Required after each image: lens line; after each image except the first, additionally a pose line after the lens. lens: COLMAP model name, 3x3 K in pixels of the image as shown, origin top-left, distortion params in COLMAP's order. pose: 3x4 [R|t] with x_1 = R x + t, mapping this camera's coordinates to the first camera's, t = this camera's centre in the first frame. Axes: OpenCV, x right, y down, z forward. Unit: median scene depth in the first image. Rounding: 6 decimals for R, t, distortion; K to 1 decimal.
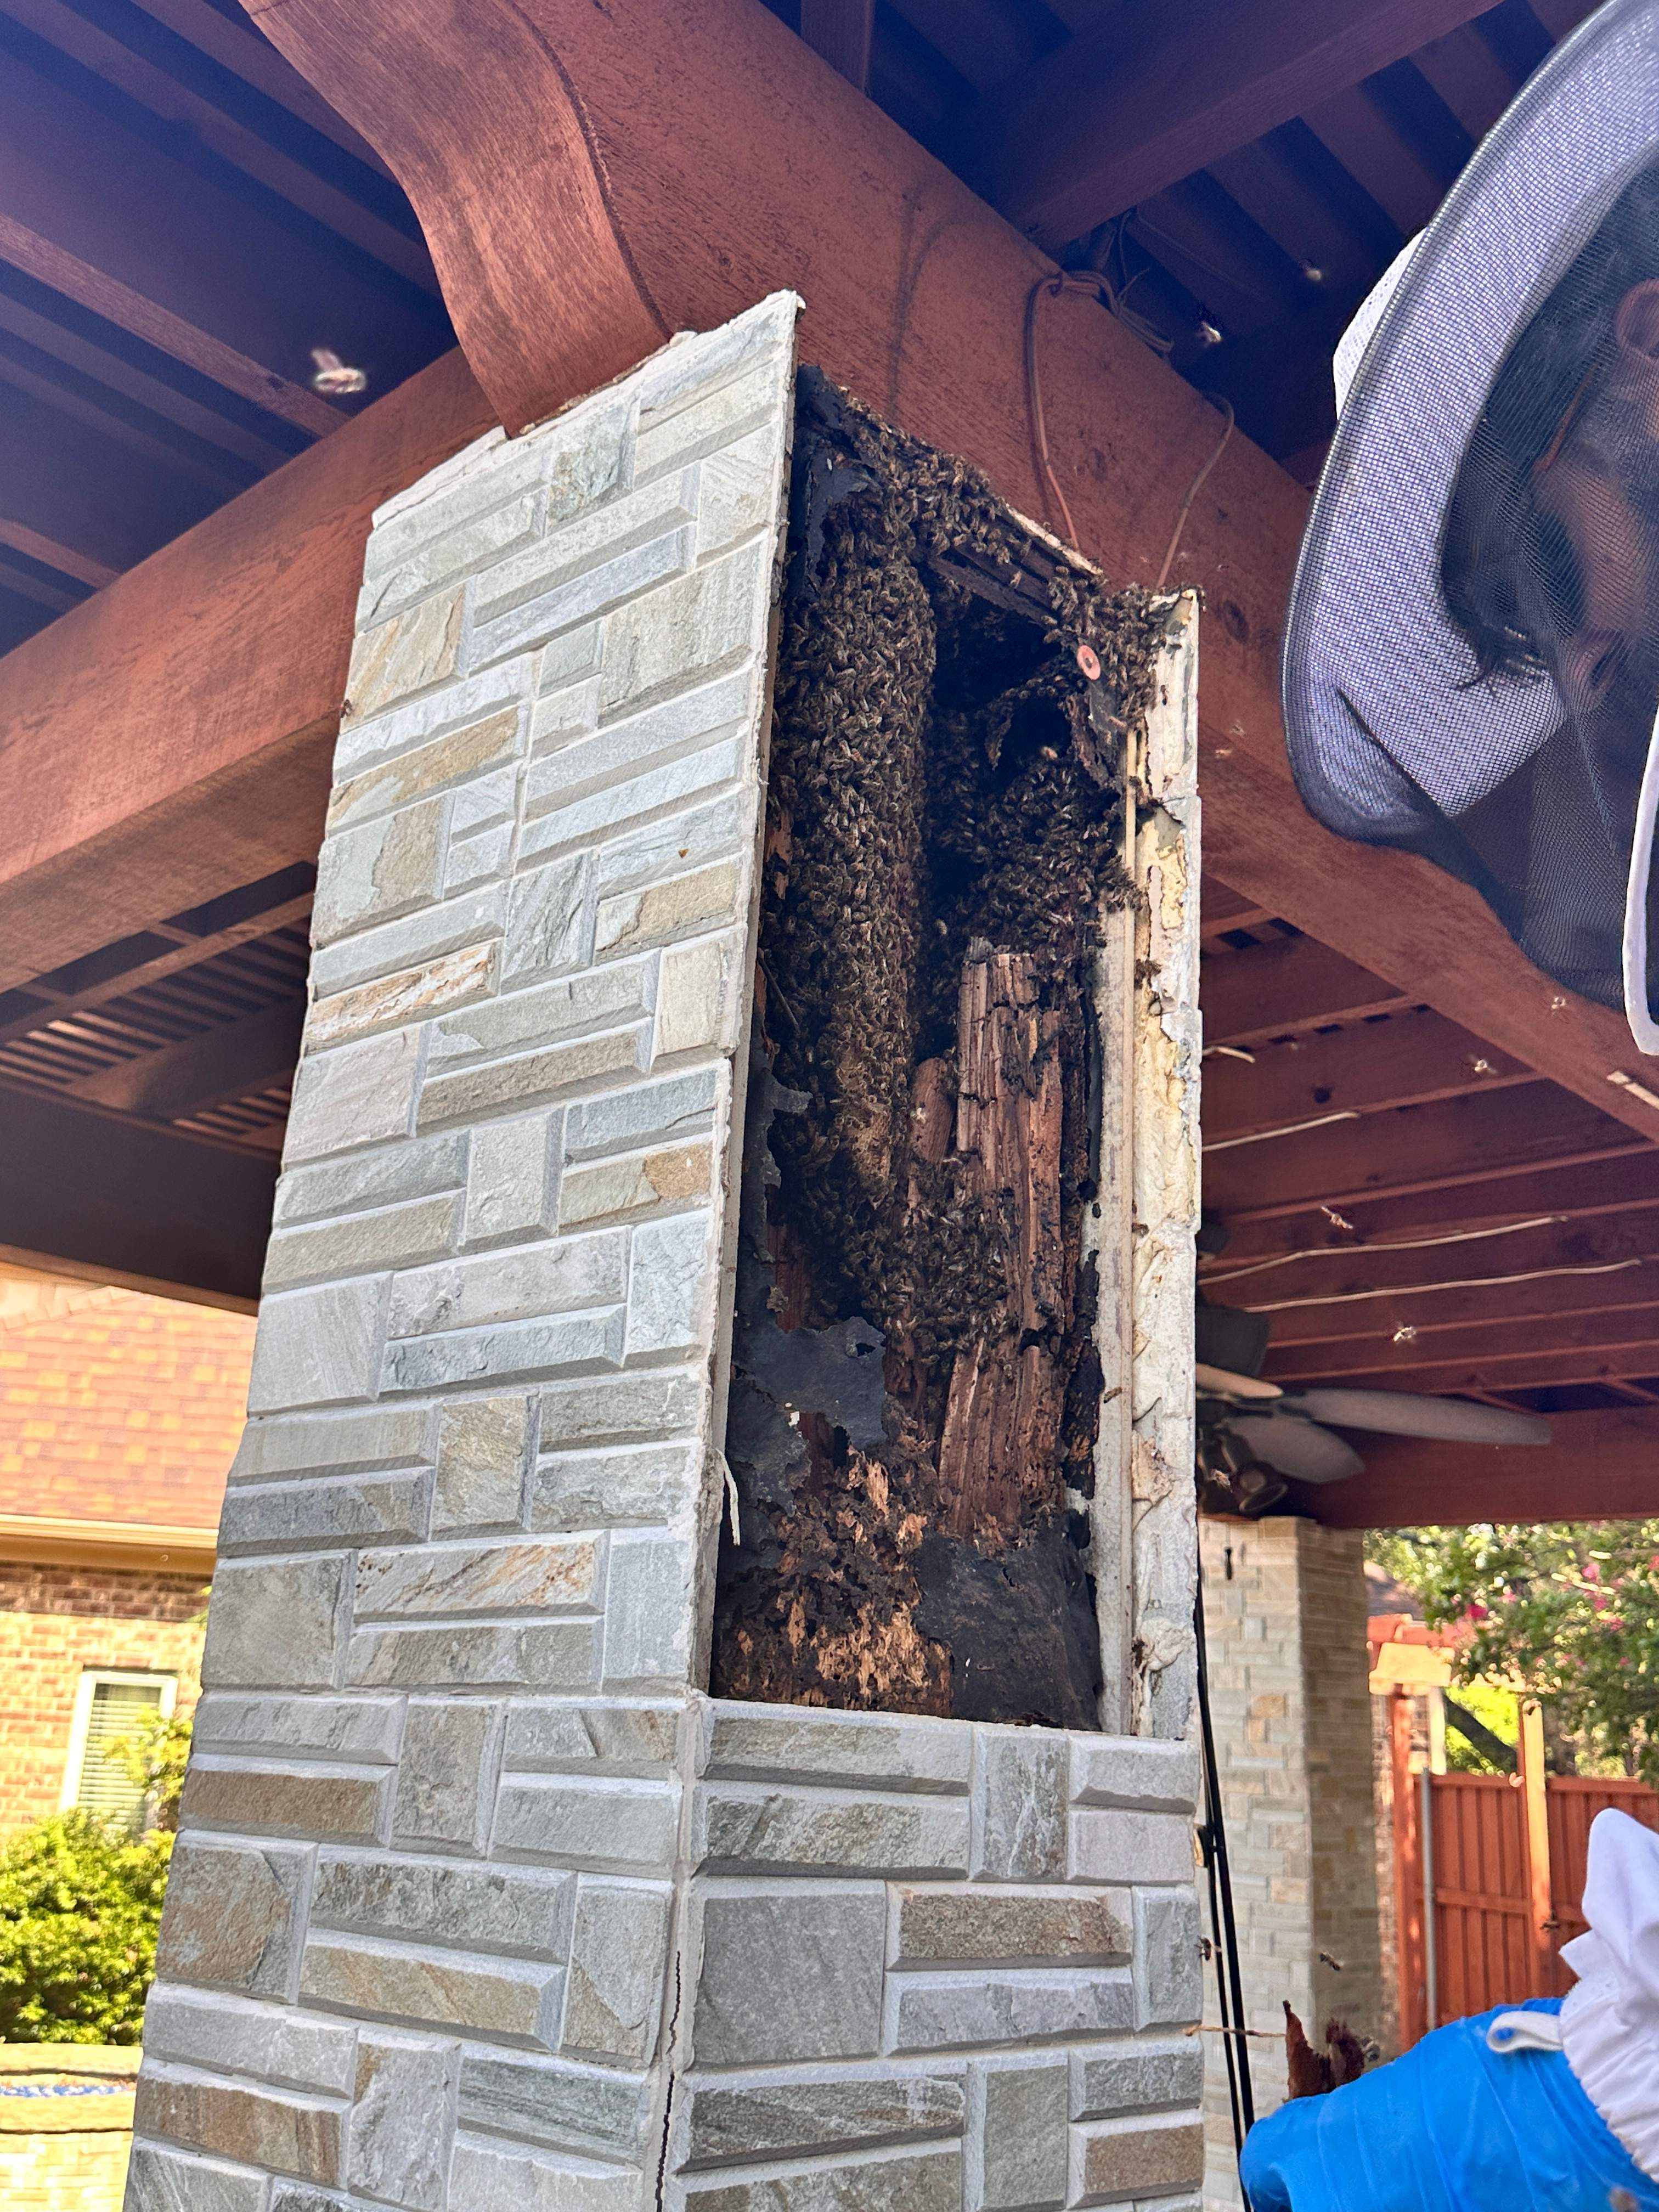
lens RADIAL K [[2060.1, 0, 830.1], [0, 2060.1, 1106.1], [0, 0, 1]] dist [0.022302, 0.000000]
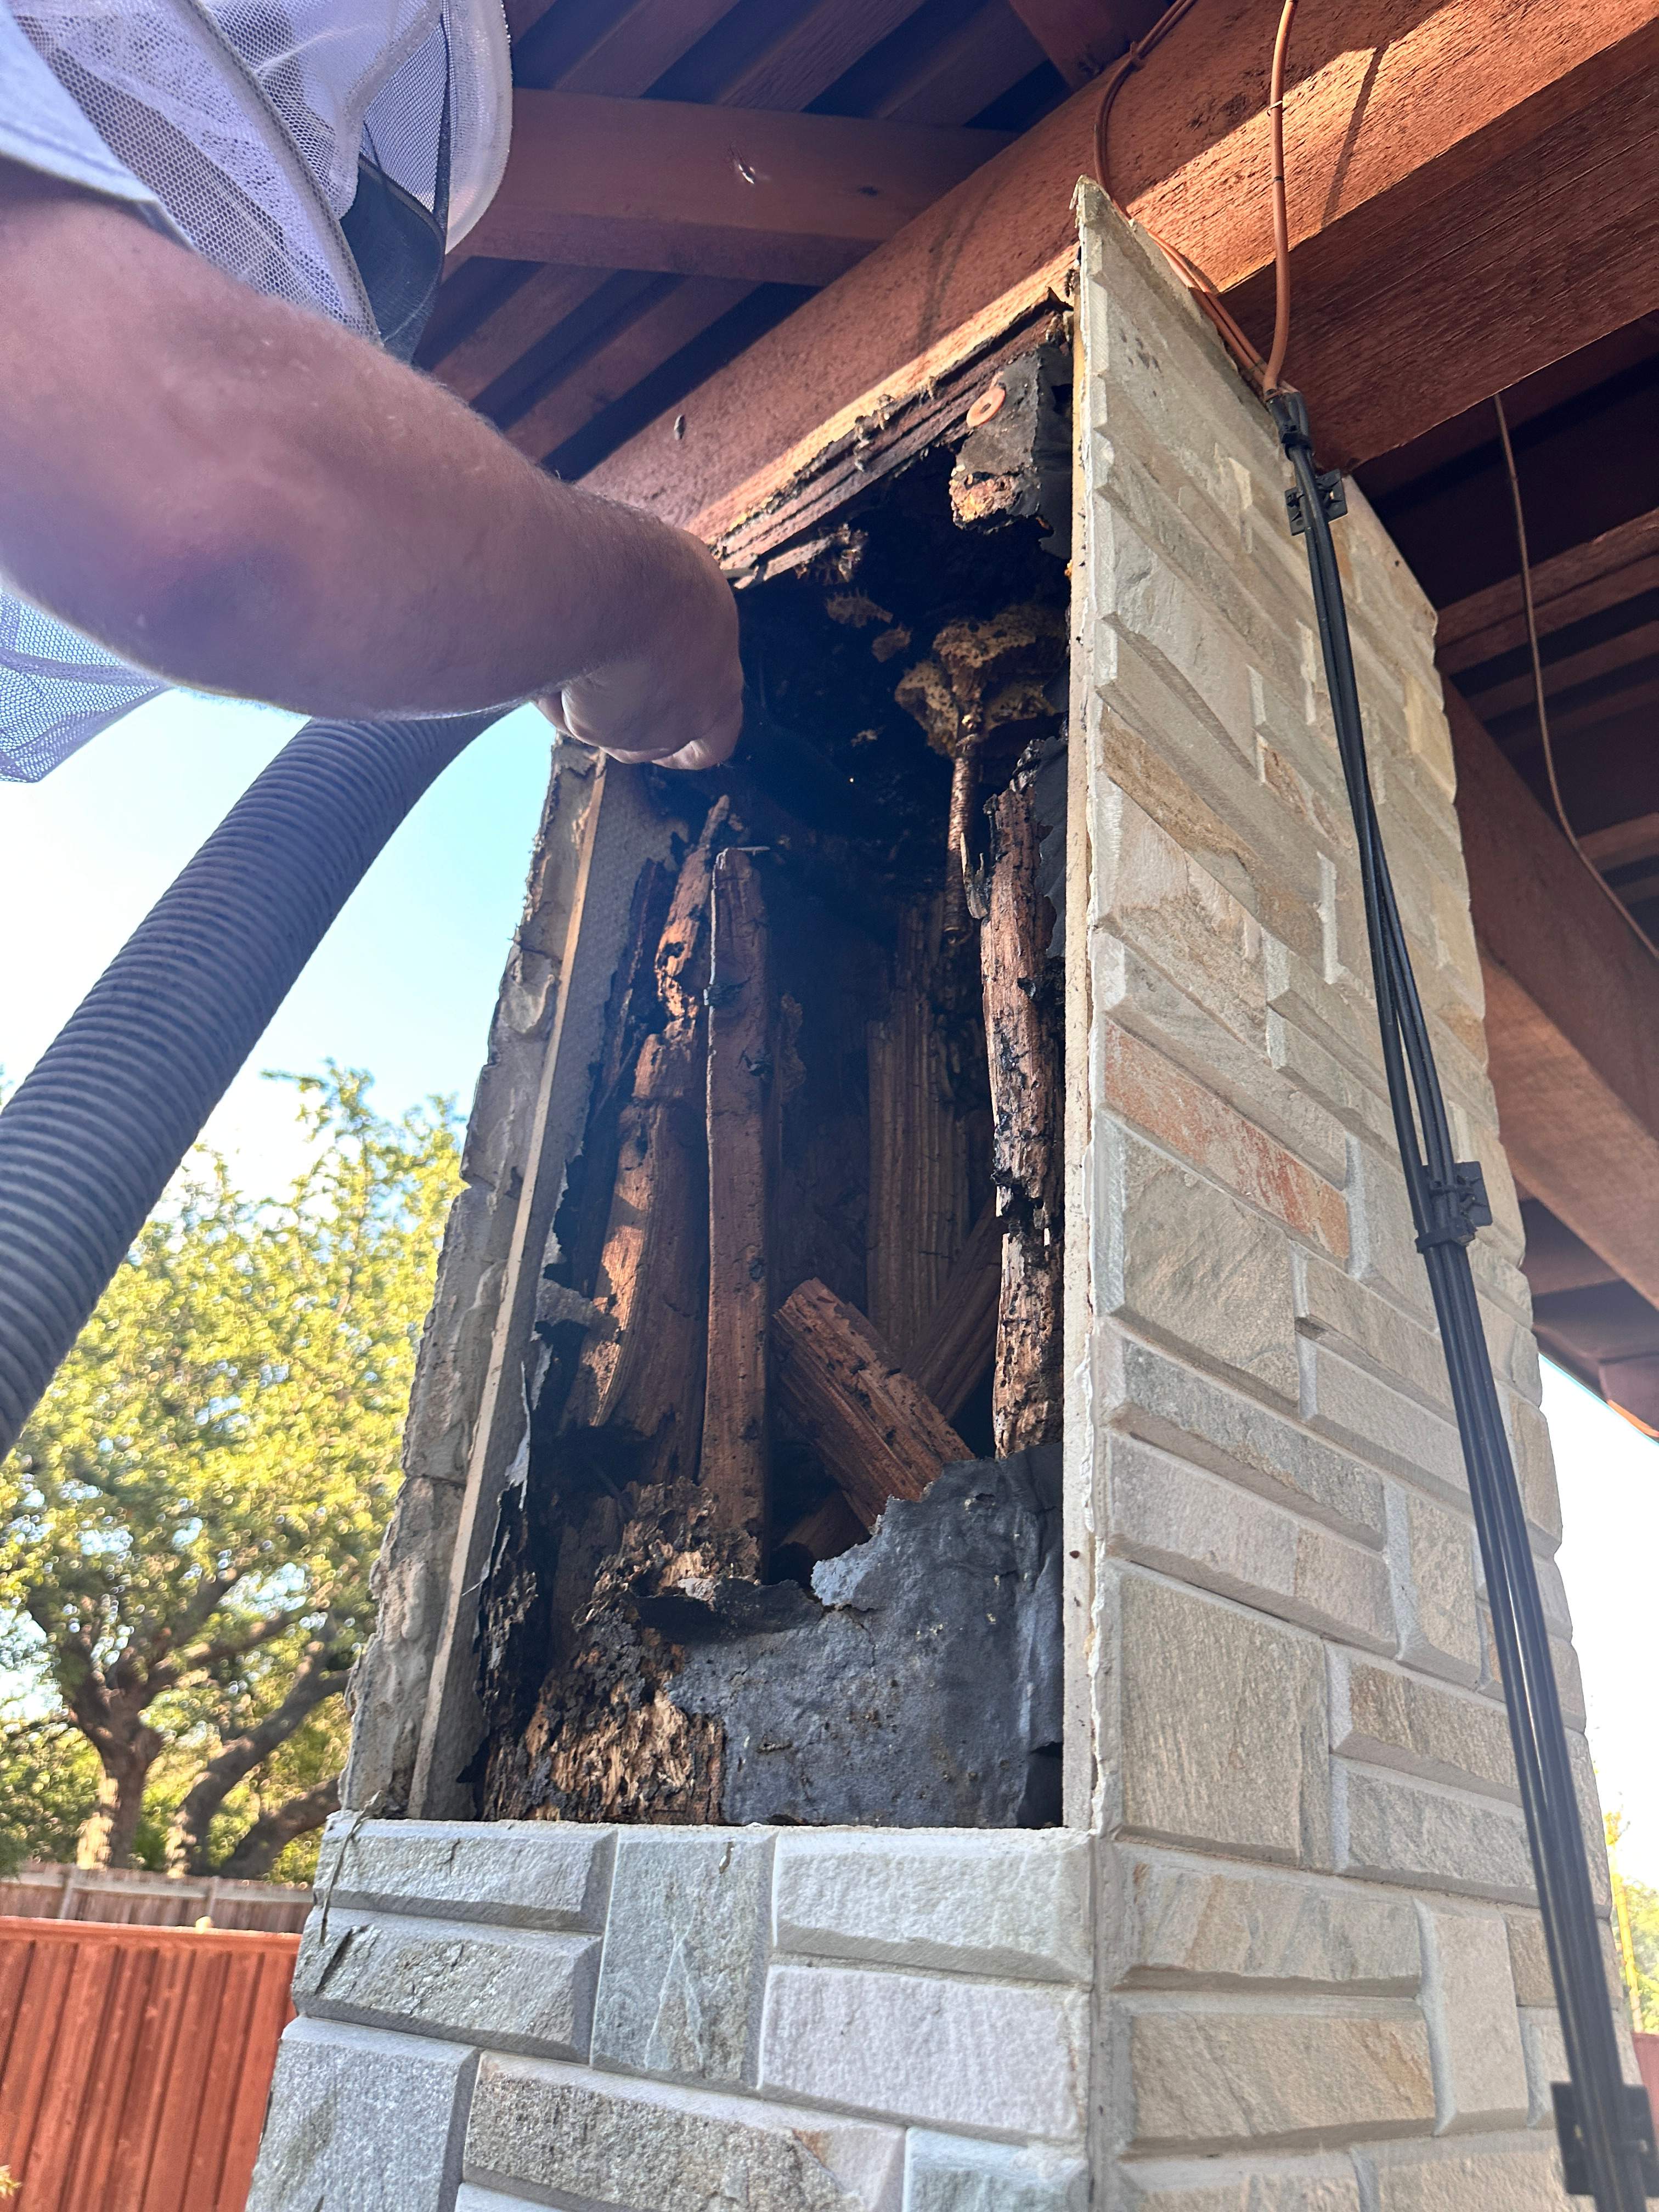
lens RADIAL K [[1601.2, 0, 843.3], [0, 1601.2, 1097.0], [0, 0, 1]] dist [0.029995, -0.068933]
pose [[0.029540, -0.517154, -0.855382, 0.614395], [0.244471, 0.833504, -0.495484, 0.352337], [0.969207, -0.194479, 0.151051, 0.960990]]
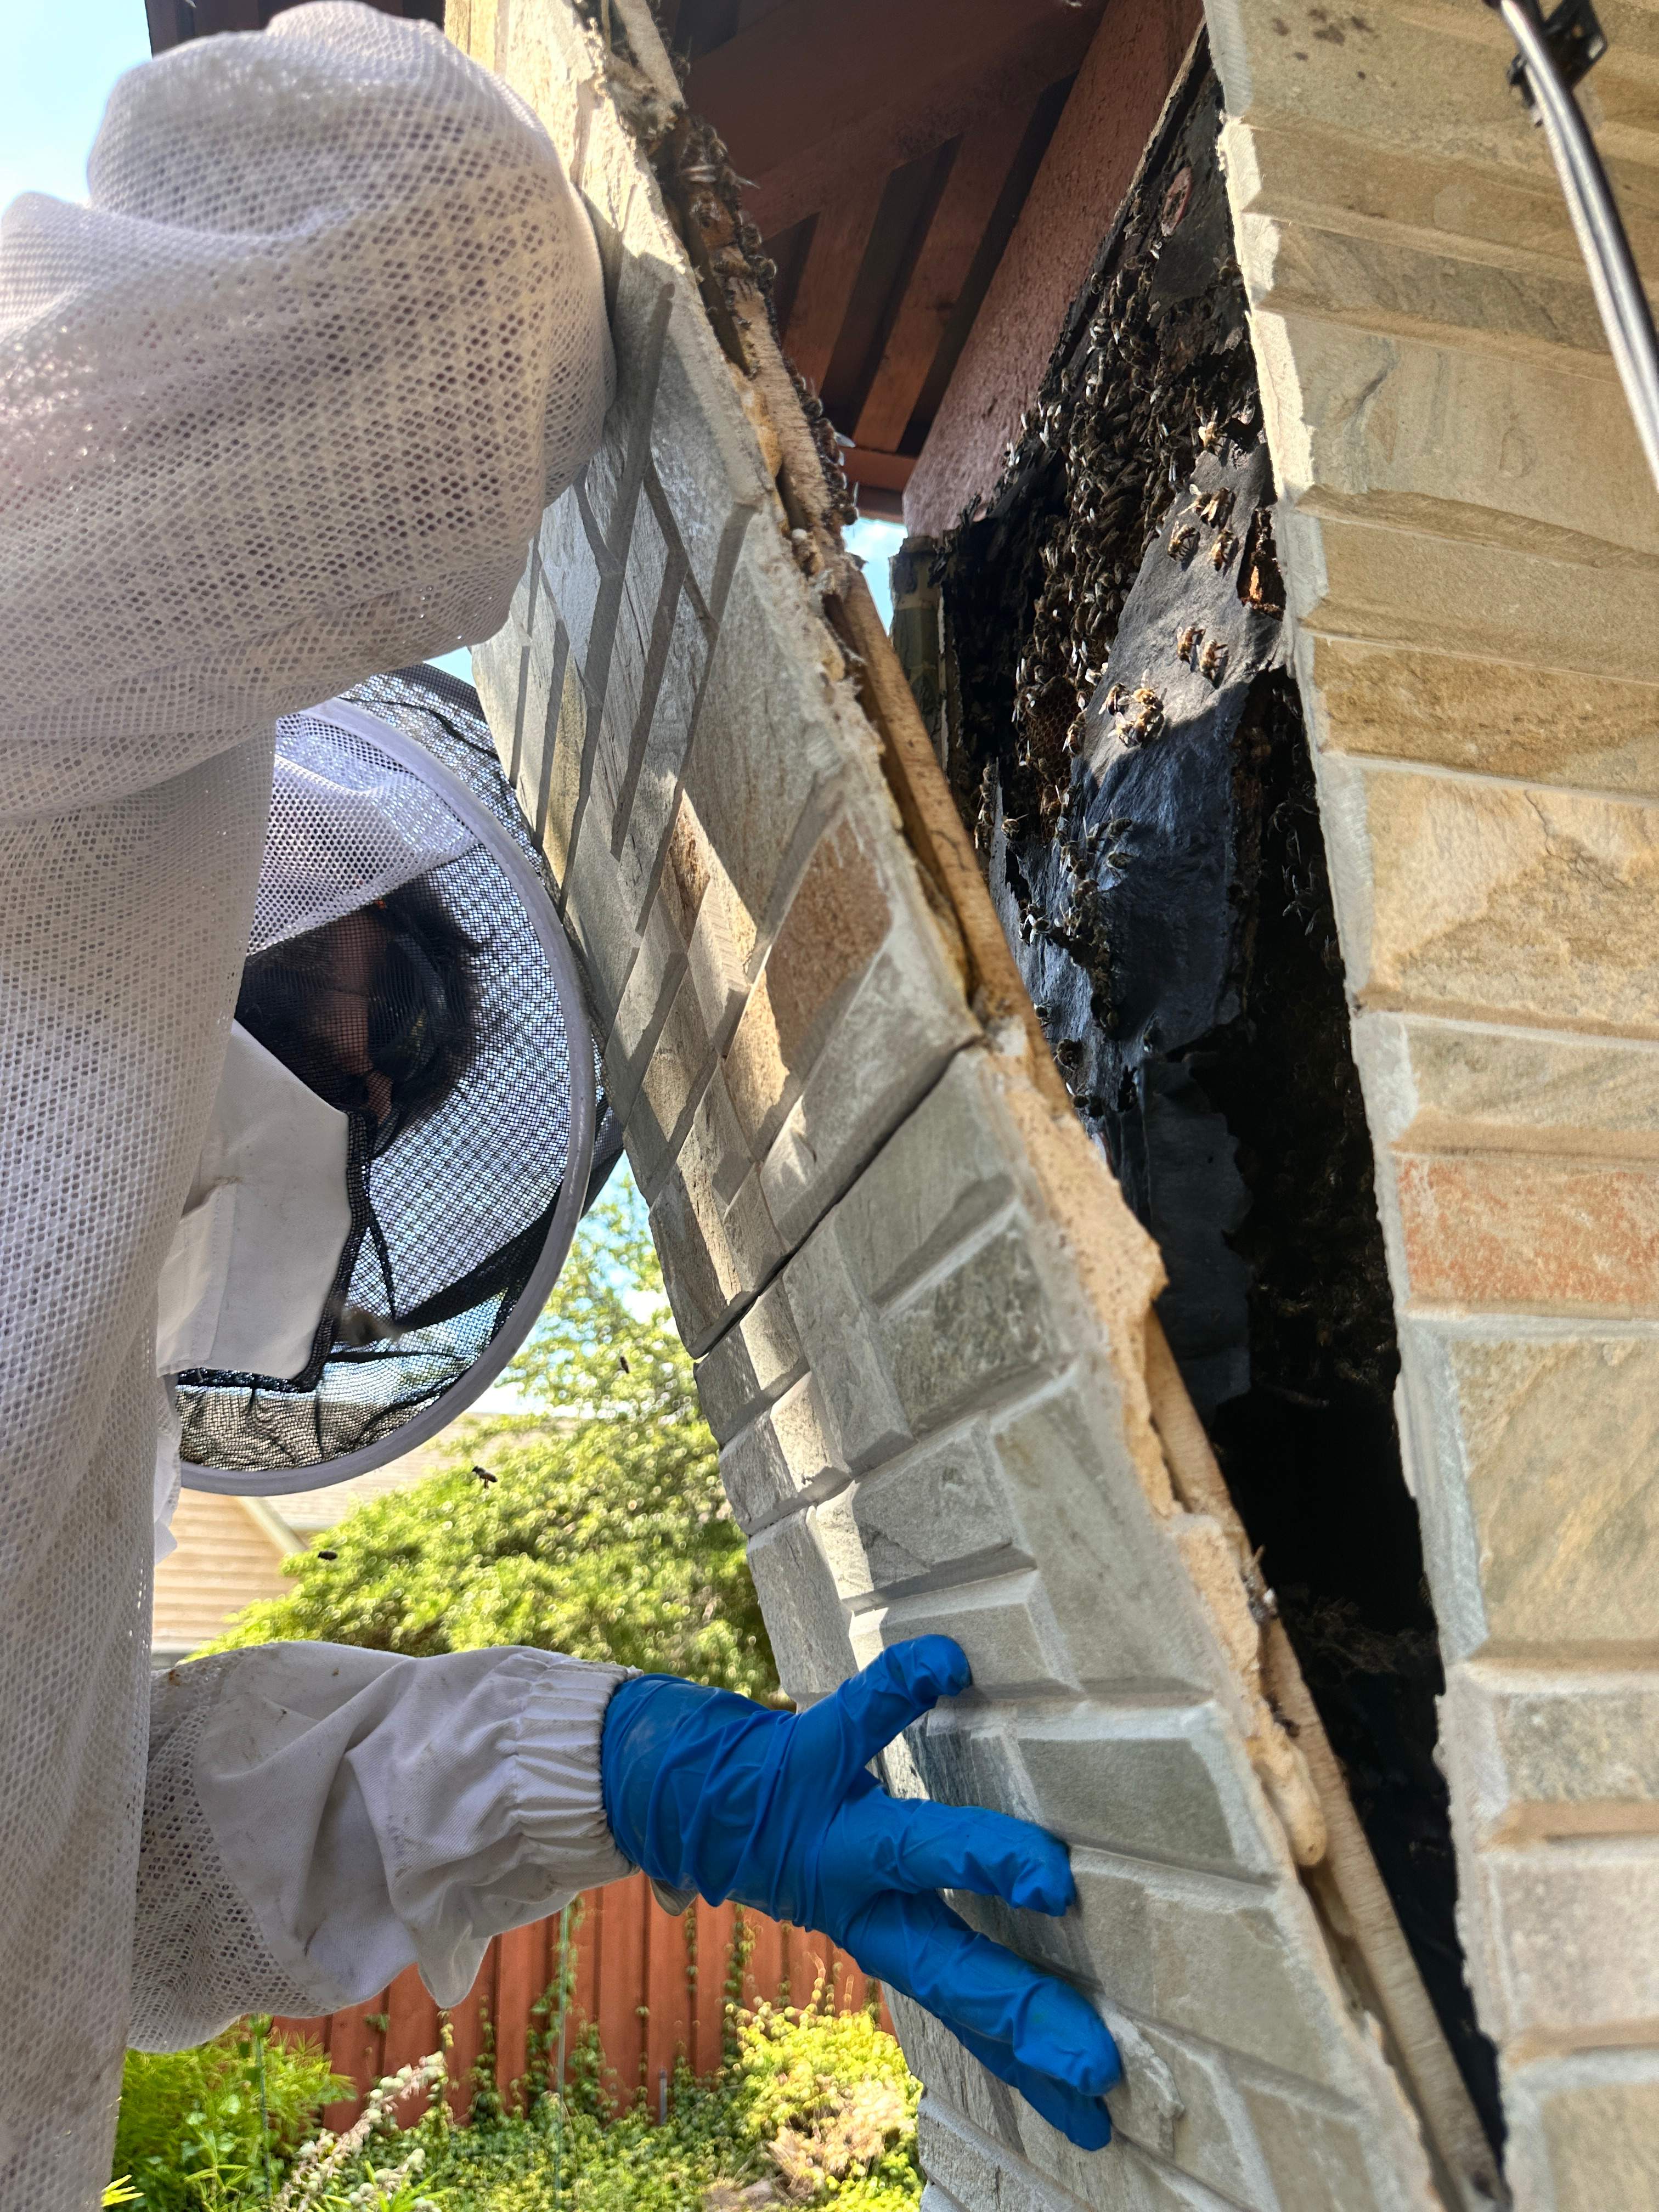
lens RADIAL K [[1601.2, 0, 808.4], [0, 1601.2, 1086.7], [0, 0, 1]] dist [0.029995, -0.068933]
pose [[-0.547996, -0.347998, -0.760656, 0.523791], [0.233906, 0.809326, -0.538776, 0.241714], [0.803111, -0.473169, -0.362109, 1.152106]]
